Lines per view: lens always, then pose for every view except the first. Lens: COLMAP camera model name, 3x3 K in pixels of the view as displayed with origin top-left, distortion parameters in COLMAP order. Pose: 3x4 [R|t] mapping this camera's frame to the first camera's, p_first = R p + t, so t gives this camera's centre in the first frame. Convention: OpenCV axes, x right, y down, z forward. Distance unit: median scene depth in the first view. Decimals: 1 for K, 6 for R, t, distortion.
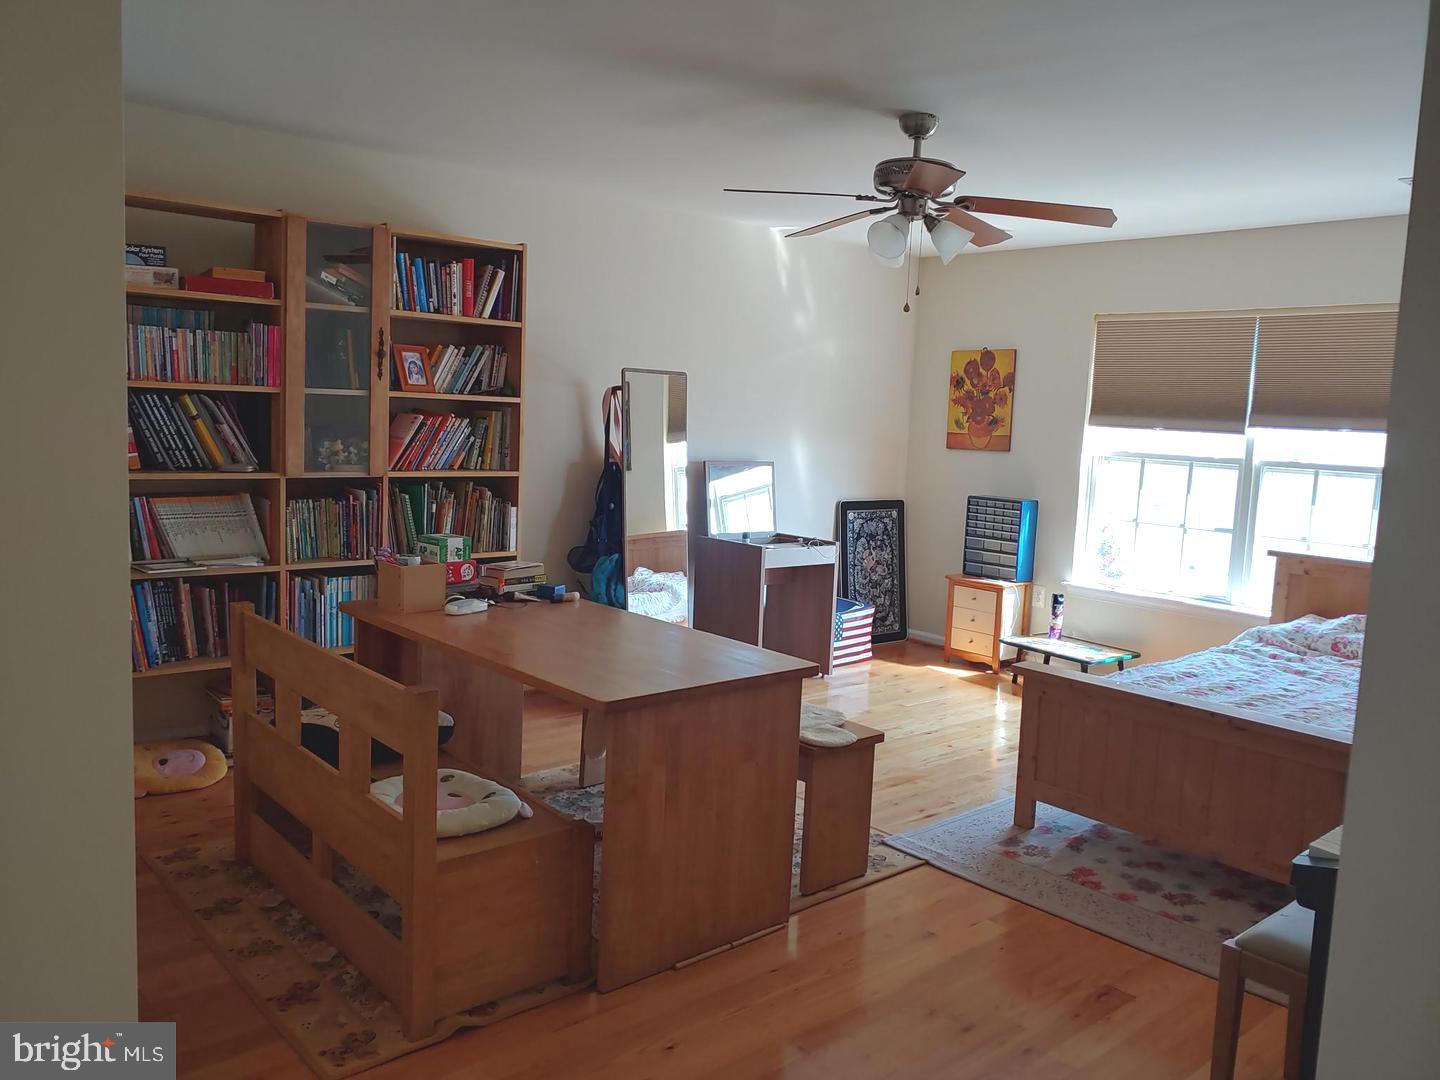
lens RADIAL K [[1074.3, 0, 720.0], [0, 1074.3, 540.0], [0, 0, 1]] dist [0.071218, -0.285602]
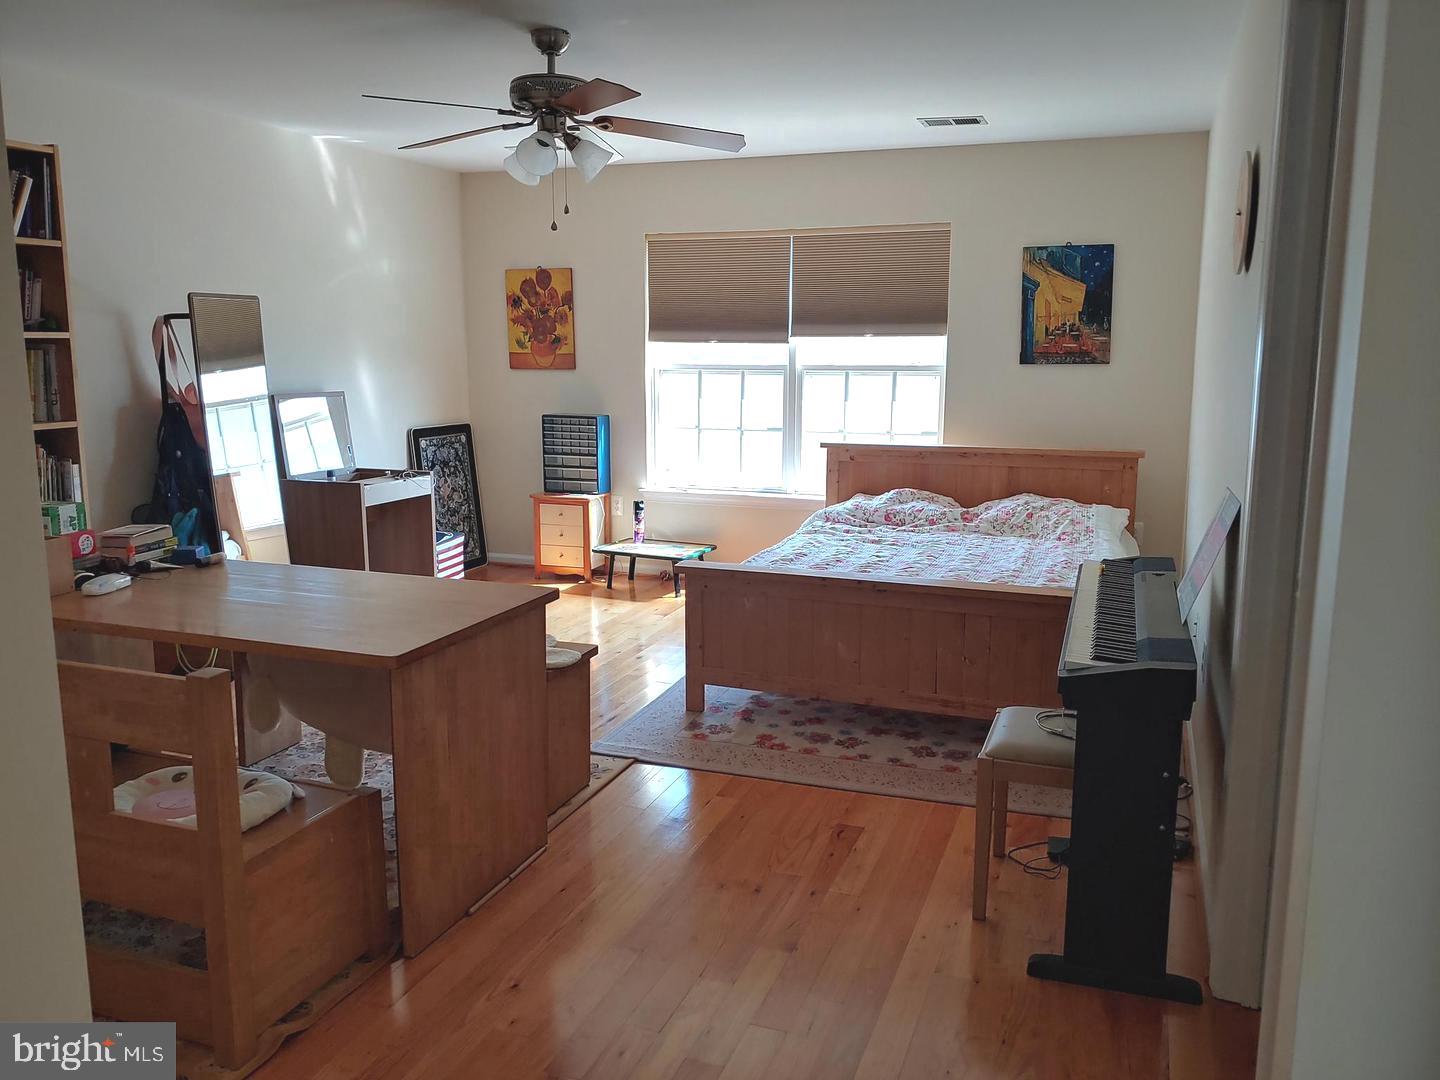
lens RADIAL K [[1083.6, 0, 720.0], [0, 1083.6, 540.0], [0, 0, 1]] dist [0.011747, -0.073901]
pose [[0.870047, -0.123782, 0.477175, -0.146200], [0.089320, 0.991524, 0.094347, -0.005991], [-0.484809, -0.039465, 0.873729, 0.024388]]
